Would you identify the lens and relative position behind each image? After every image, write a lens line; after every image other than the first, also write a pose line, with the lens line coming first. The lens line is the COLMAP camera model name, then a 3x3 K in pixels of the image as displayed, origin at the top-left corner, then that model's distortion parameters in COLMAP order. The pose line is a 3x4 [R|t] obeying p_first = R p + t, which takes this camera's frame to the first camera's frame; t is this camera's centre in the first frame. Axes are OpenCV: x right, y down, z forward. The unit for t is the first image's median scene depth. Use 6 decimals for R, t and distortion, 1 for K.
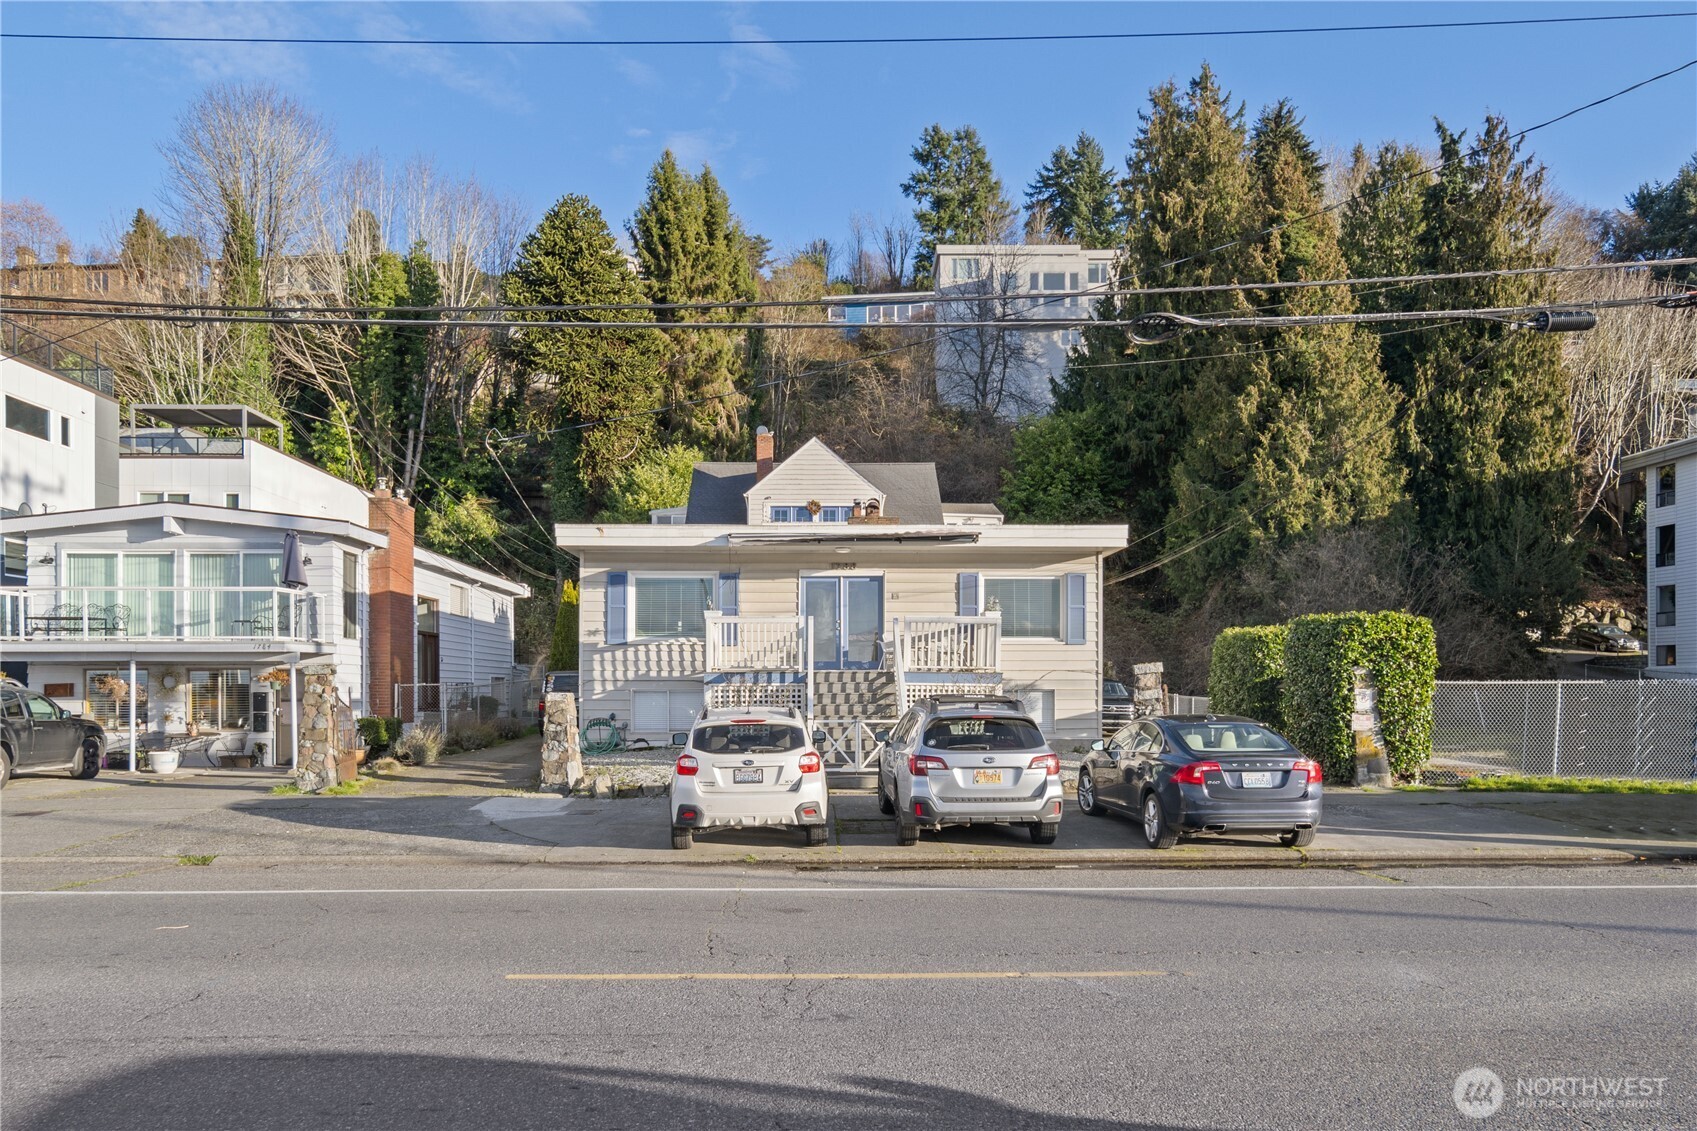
lens RADIAL K [[1193.5, 0, 852.3], [0, 1193.5, 691.1], [0, 0, 1]] dist [-0.001253, -0.004003]
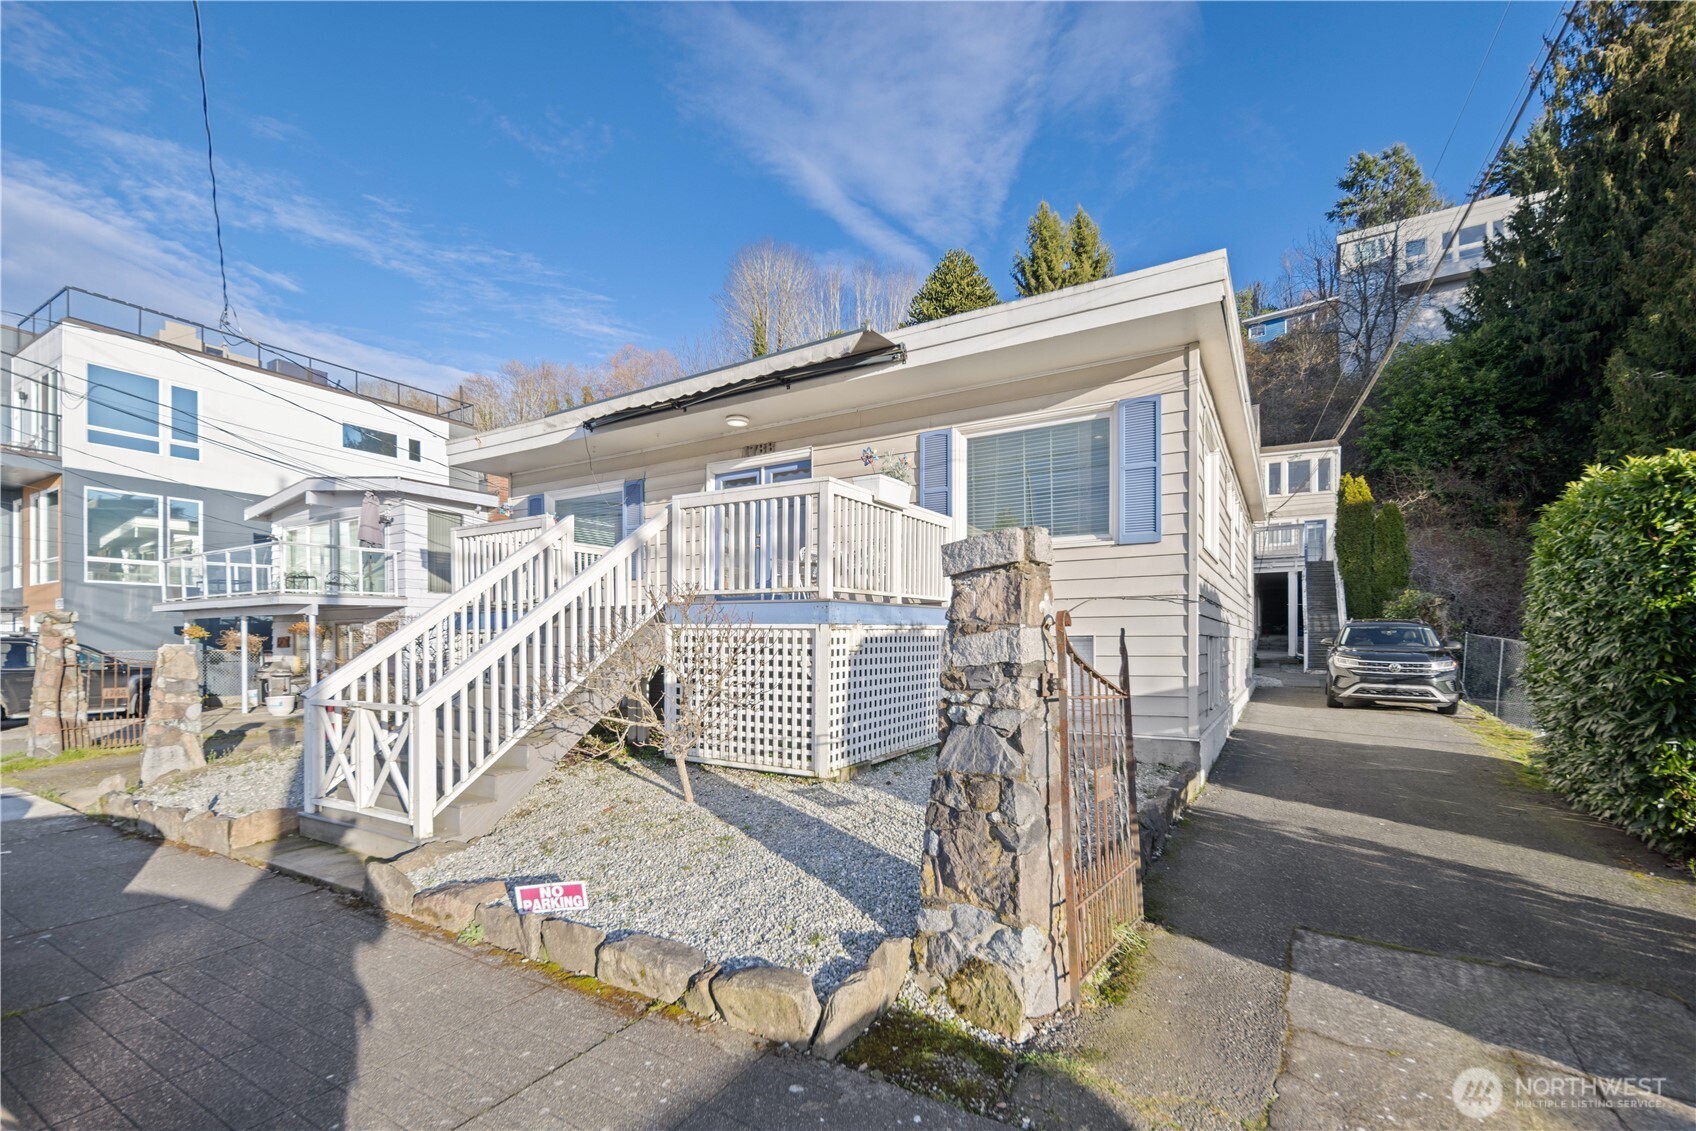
lens RADIAL K [[736.6, 0, 843.4], [0, 736.6, 648.1], [0, 0, 1]] dist [0.010888, -0.004992]
pose [[0.838297, 0.001975, -0.545210, 0.111834], [0.004353, 0.999937, 0.010316, 0.000022], [0.545196, -0.011021, 0.838236, 0.302179]]
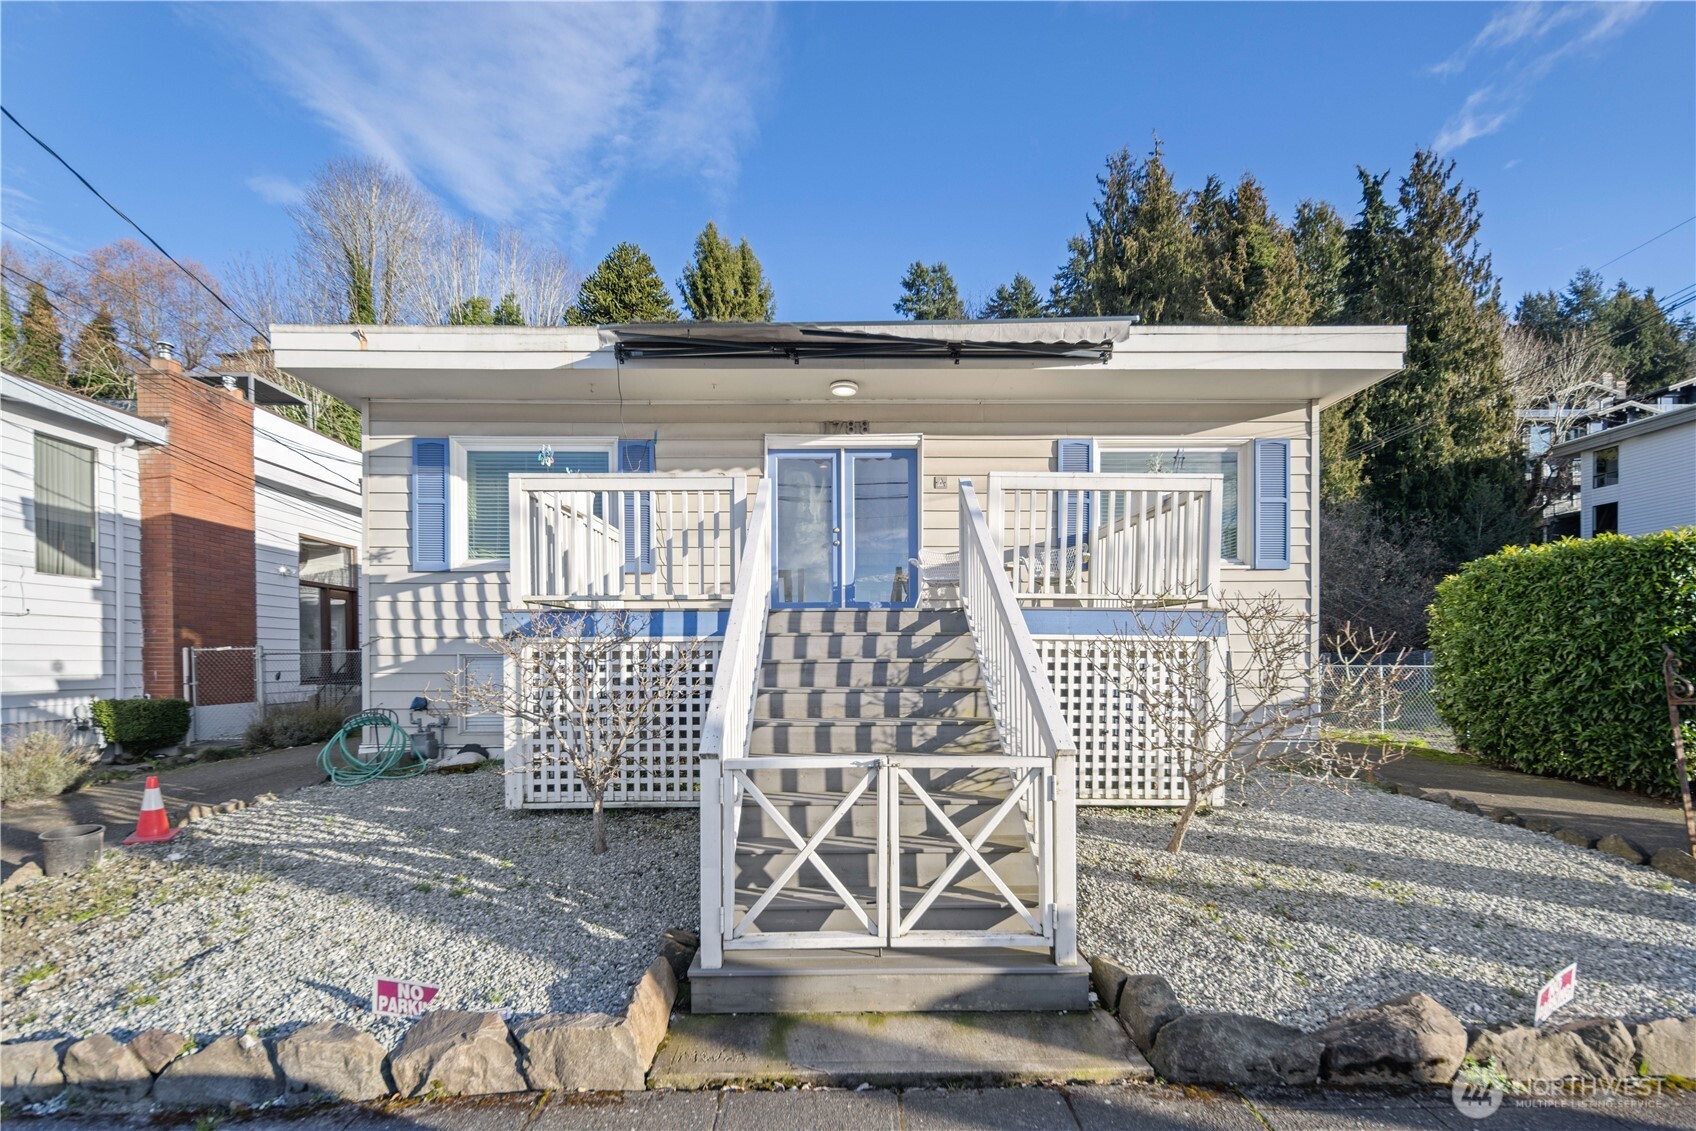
lens RADIAL K [[736.6, 0, 841.7], [0, 736.6, 664.3], [0, 0, 1]] dist [0.010888, -0.004992]
pose [[0.999663, -0.002723, -0.025828, -0.000200], [0.002941, 0.999960, 0.008399, 0.000412], [0.025804, -0.008472, 0.999631, 0.291554]]
